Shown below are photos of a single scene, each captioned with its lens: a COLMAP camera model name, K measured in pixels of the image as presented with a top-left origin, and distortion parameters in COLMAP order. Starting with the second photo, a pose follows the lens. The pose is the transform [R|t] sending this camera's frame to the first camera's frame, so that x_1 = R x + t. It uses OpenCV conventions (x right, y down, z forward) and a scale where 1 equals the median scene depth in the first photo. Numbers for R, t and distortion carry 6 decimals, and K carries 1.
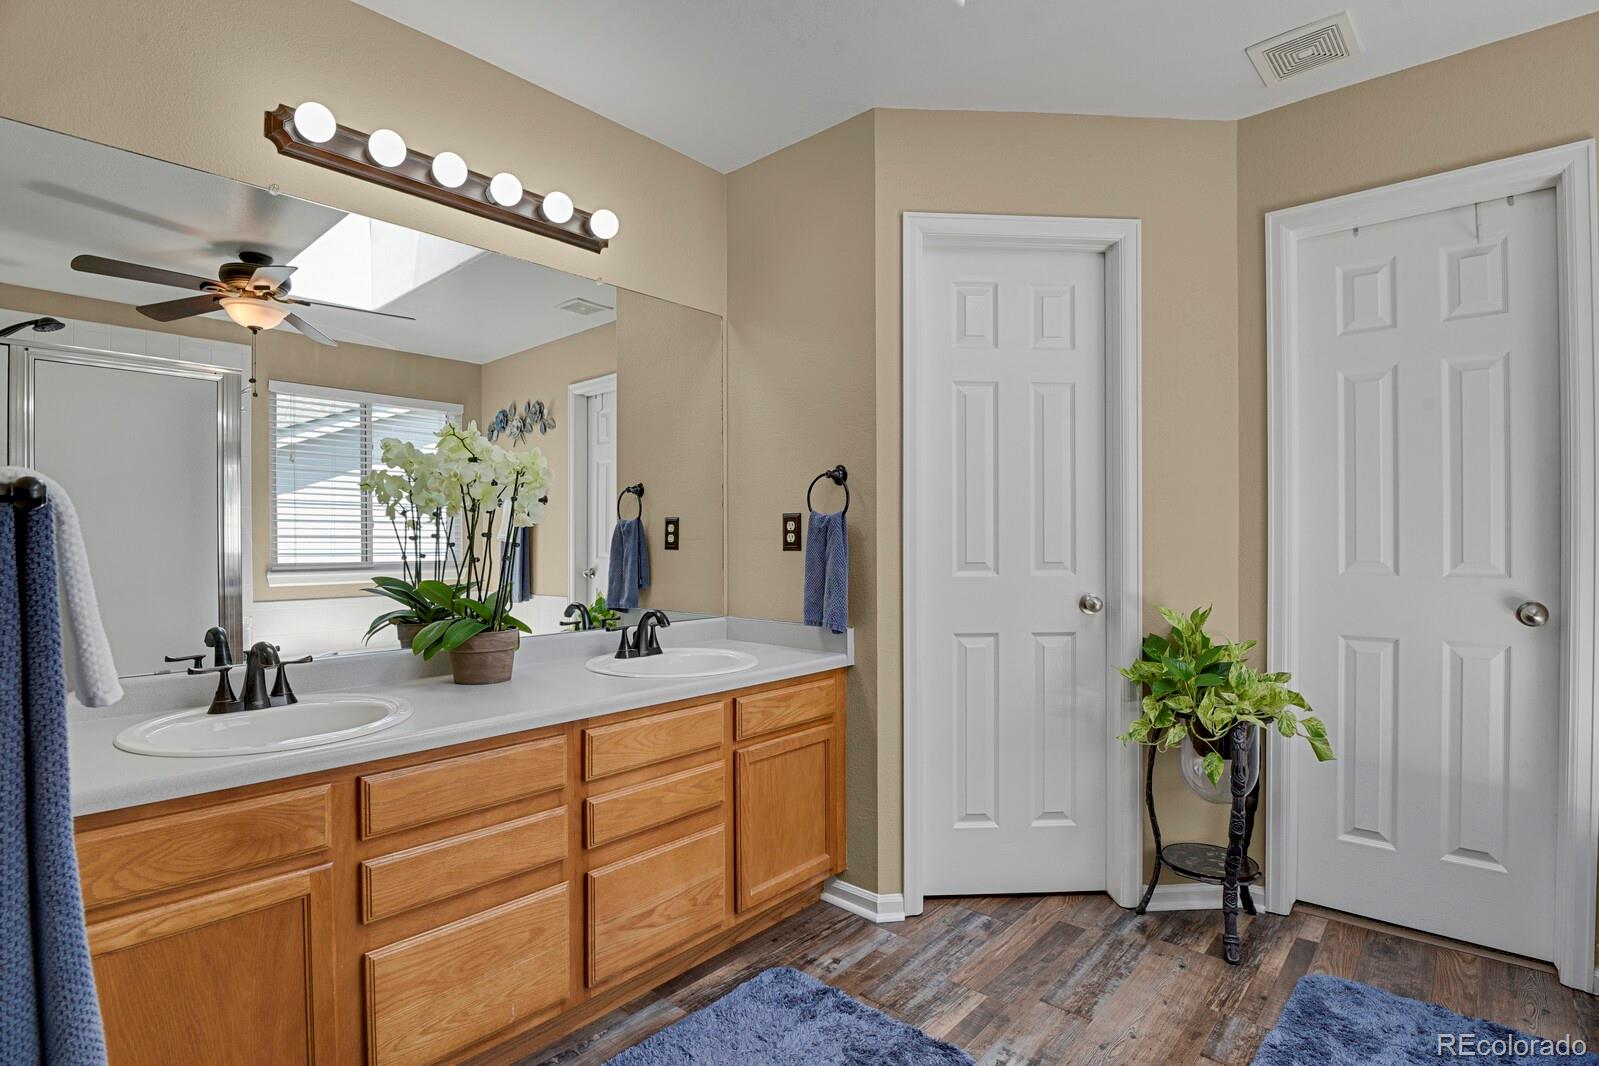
lens RADIAL K [[769.7, 0, 802.8], [0, 769.7, 538.8], [0, 0, 1]] dist [-0.034983, 0.000309]
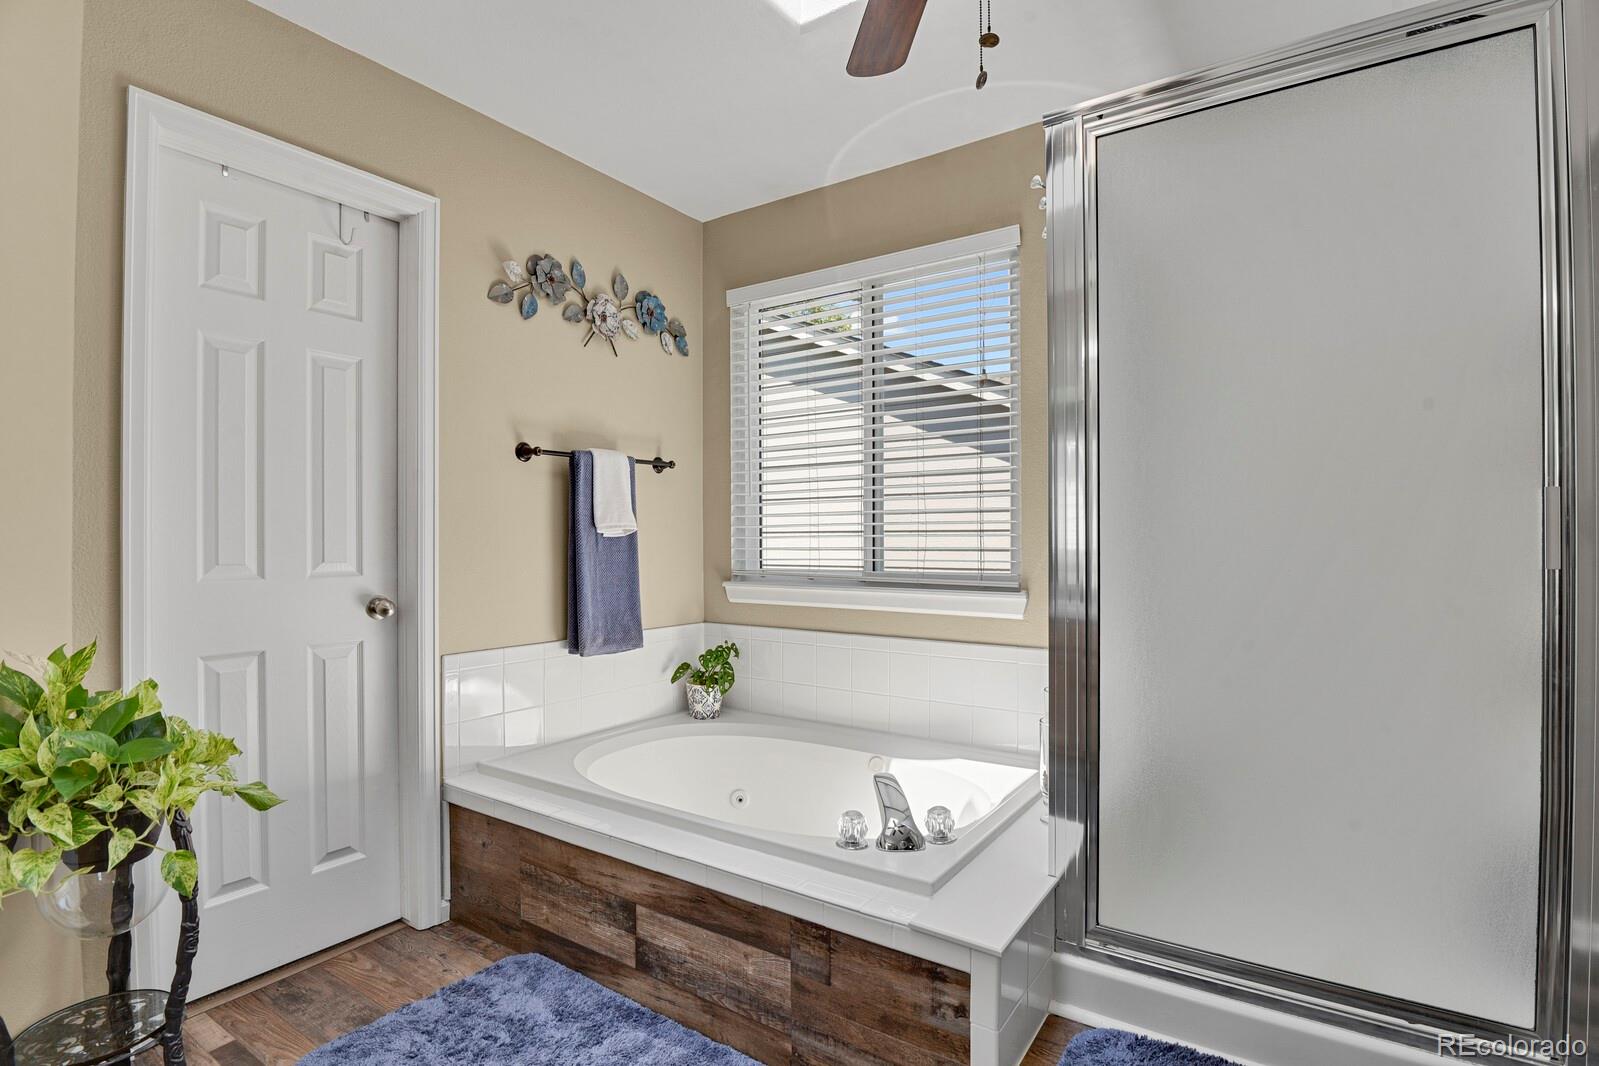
lens RADIAL K [[769.7, 0, 808.4], [0, 769.7, 541.1], [0, 0, 1]] dist [-0.034983, 0.000309]
pose [[-0.127321, 0.000235, 0.991861, -0.183199], [0.000687, 1.000000, -0.000149, 0.004554], [-0.991861, 0.000662, -0.127322, 0.497893]]
